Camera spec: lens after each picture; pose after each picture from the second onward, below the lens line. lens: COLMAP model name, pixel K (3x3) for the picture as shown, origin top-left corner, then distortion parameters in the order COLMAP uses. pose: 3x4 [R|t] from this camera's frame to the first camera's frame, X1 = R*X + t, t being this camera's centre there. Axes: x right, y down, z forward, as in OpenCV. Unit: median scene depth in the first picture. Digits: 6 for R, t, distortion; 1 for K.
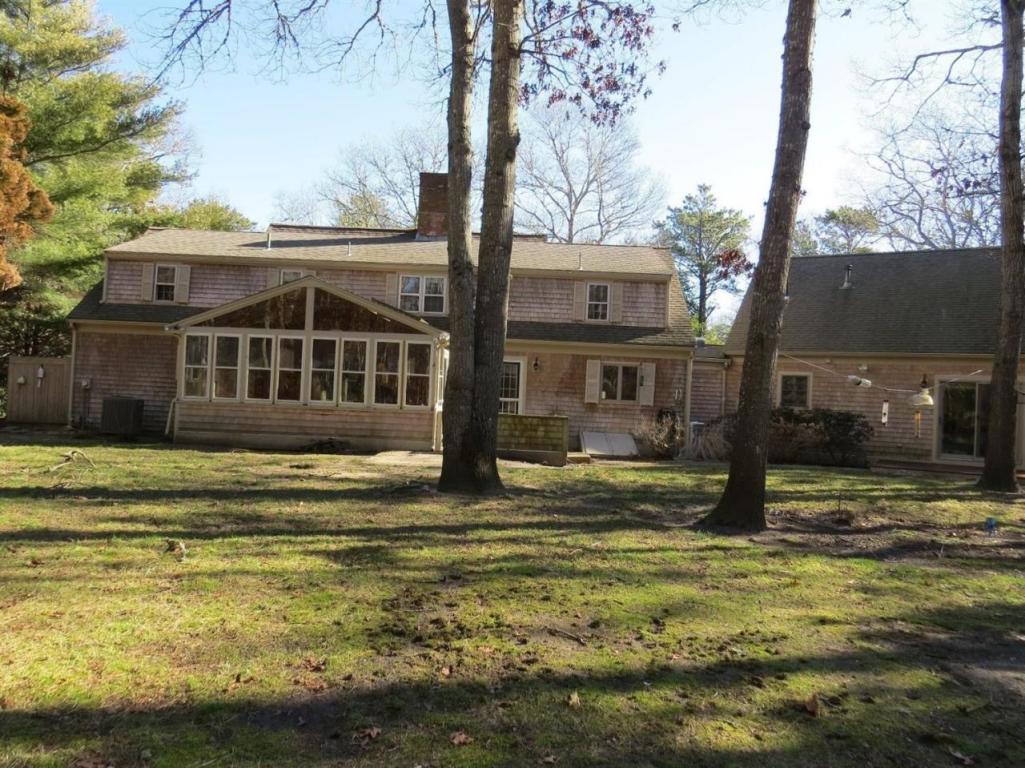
lens RADIAL K [[723.8, 0, 513.8], [0, 723.8, 382.3], [0, 0, 1]] dist [-0.035100, 0.002023]
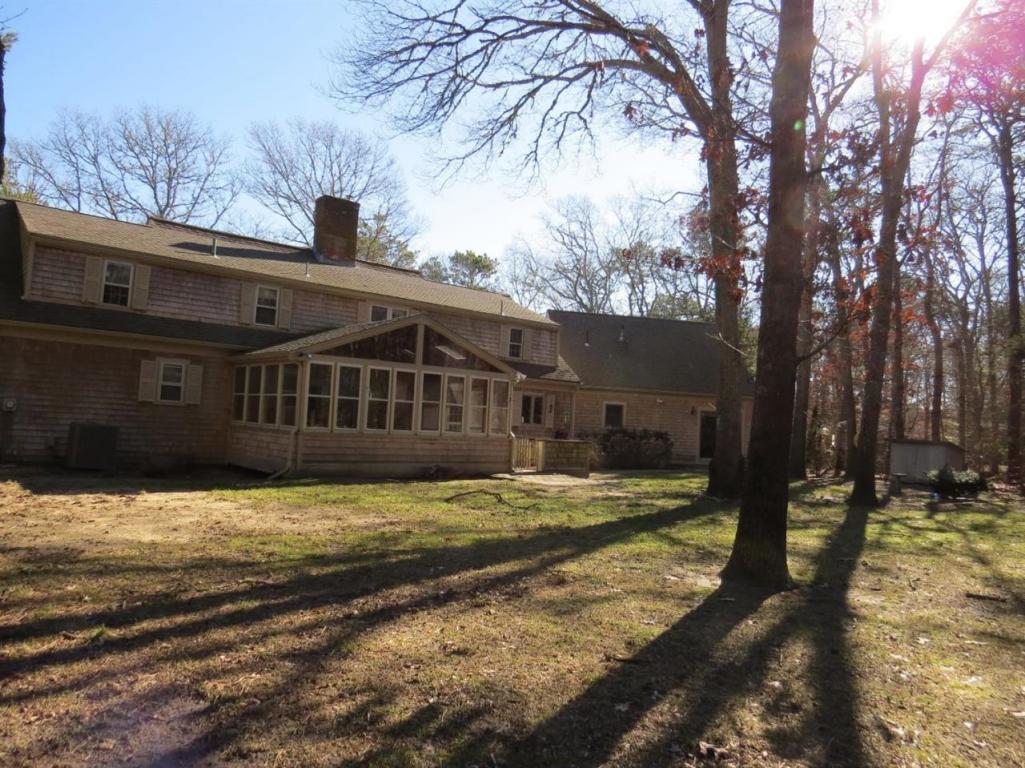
lens RADIAL K [[723.8, 0, 517.8], [0, 723.8, 384.9], [0, 0, 1]] dist [-0.035100, 0.002023]
pose [[0.763080, 0.031197, 0.645551, -0.778389], [-0.030359, 0.999462, -0.012414, -0.030116], [-0.645591, -0.010126, 0.763617, 0.081385]]
